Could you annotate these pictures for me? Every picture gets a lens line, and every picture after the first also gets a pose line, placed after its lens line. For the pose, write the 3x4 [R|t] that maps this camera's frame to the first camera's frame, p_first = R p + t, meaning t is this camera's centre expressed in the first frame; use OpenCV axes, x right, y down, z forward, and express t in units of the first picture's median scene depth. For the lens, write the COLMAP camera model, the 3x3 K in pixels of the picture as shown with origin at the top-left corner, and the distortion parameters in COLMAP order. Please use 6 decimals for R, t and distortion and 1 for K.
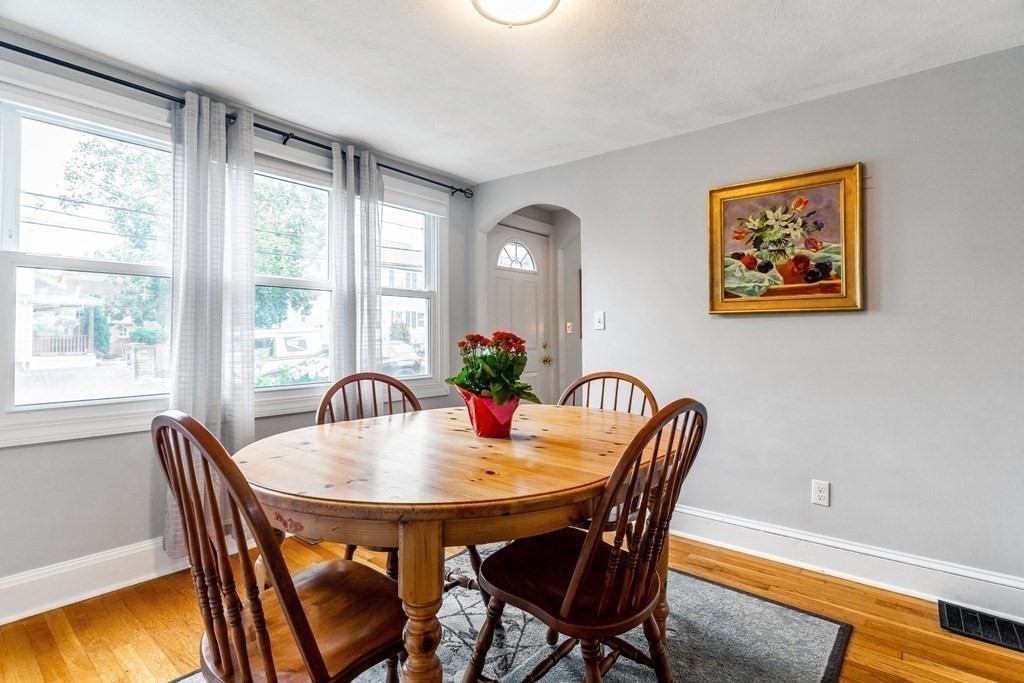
lens RADIAL K [[508.8, 0, 506.4], [0, 508.8, 324.4], [0, 0, 1]] dist [0.002267, -0.000131]
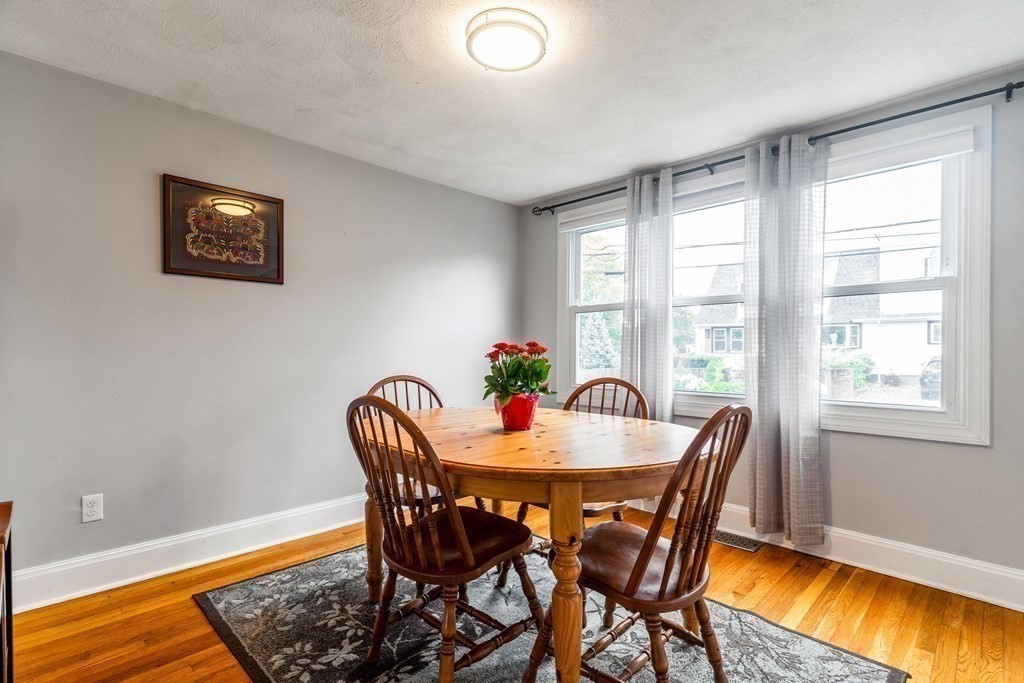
lens RADIAL K [[490.2, 0, 512.0], [0, 490.2, 341.5], [0, 0, 1]] dist [0.002627, -0.000044]
pose [[-0.074669, -0.014267, -0.997106, 0.795401], [0.022874, 0.999610, -0.016016, 0.022267], [0.996946, -0.024003, -0.074314, 0.771353]]
